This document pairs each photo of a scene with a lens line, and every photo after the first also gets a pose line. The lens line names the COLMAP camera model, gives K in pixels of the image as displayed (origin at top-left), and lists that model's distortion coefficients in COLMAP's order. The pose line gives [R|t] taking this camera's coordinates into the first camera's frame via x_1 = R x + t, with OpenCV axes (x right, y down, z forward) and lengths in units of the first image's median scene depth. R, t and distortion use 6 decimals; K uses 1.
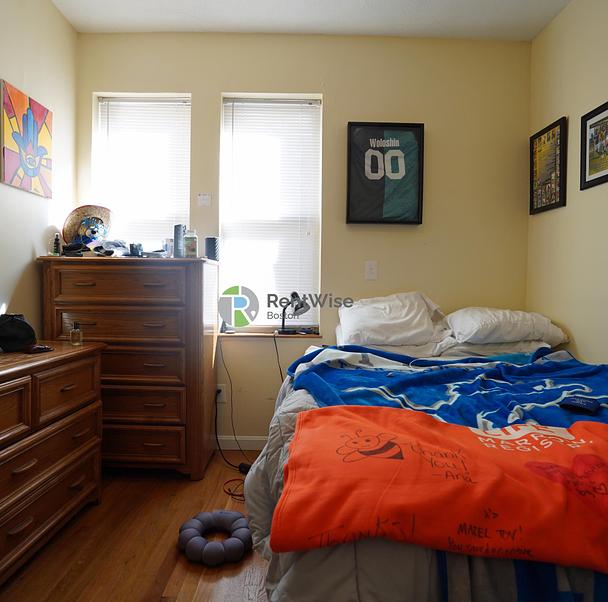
lens RADIAL K [[423.0, 0, 304.5], [0, 423.0, 299.3], [0, 0, 1]] dist [-0.056087, 0.024979]
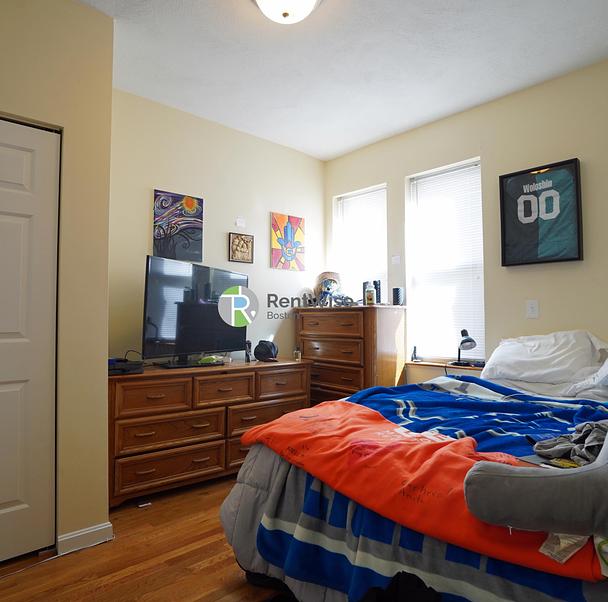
lens RADIAL K [[423.0, 0, 301.6], [0, 423.0, 302.1], [0, 0, 1]] dist [-0.056087, 0.024979]
pose [[0.674794, -0.038178, -0.737018, 0.545201], [-0.015795, 0.997685, -0.066142, -0.009337], [0.737837, 0.056273, 0.672629, -0.107963]]
